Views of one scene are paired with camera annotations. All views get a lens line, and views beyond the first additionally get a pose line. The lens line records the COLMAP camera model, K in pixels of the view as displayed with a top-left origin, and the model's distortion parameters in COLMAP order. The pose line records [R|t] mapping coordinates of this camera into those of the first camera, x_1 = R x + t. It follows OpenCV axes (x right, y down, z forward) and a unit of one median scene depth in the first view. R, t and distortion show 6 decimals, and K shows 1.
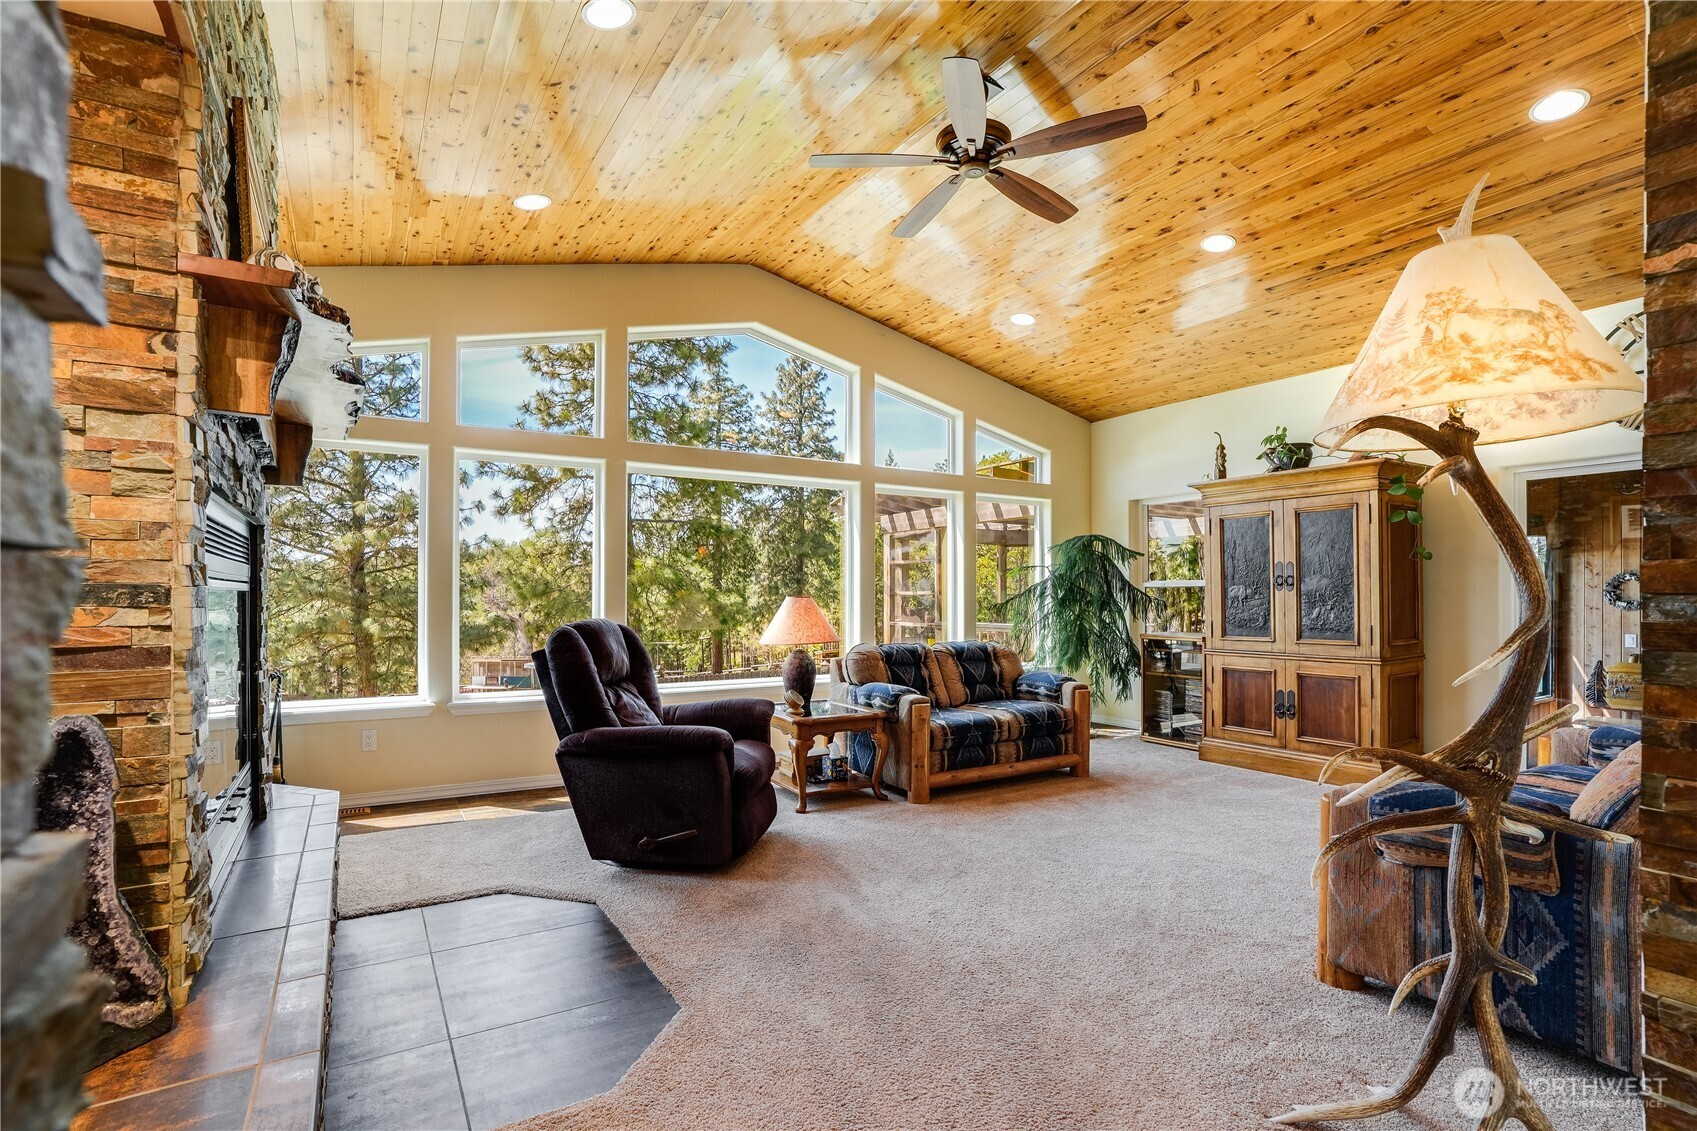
lens RADIAL K [[791.0, 0, 857.1], [0, 791.0, 599.4], [0, 0, 1]] dist [-0.032208, 0.009305]
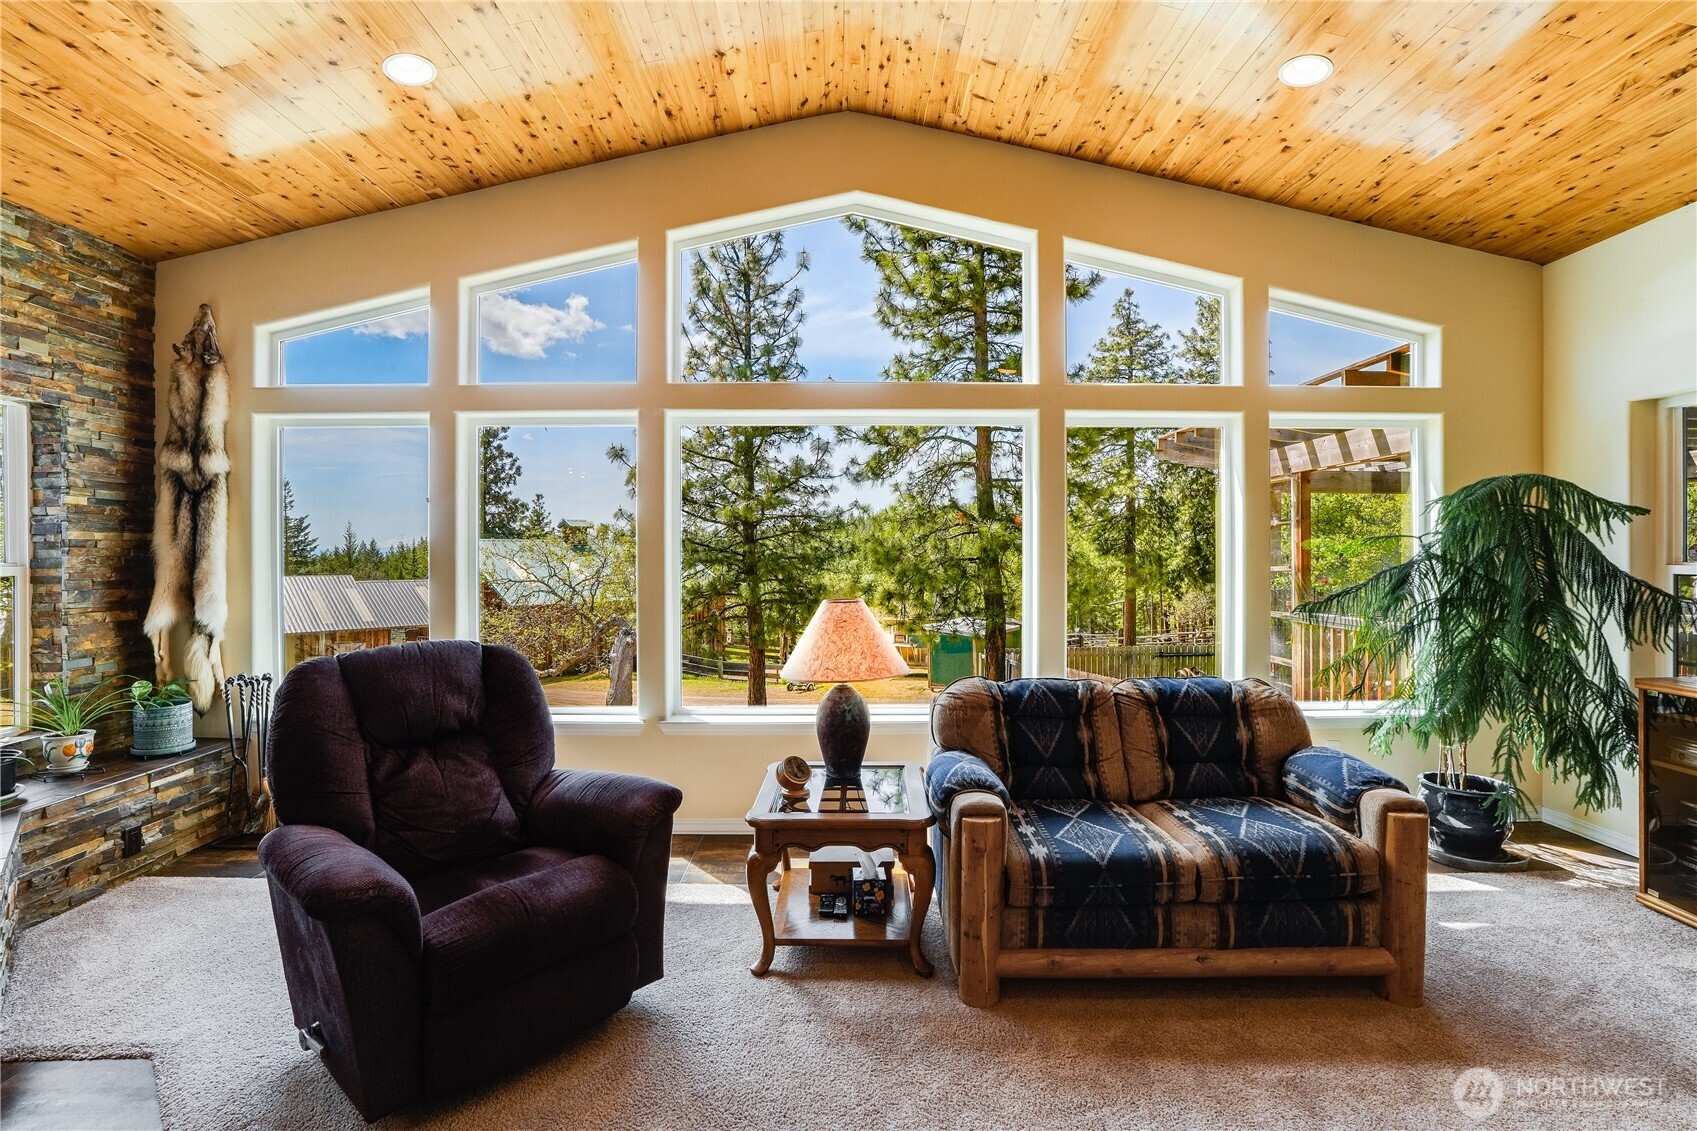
lens RADIAL K [[791.0, 0, 839.8], [0, 791.0, 561.5], [0, 0, 1]] dist [-0.032208, 0.009305]
pose [[0.853320, 0.004626, -0.521367, 0.193769], [-0.001950, 0.999982, 0.005681, -0.028925], [0.521384, -0.003832, 0.853314, 0.354848]]
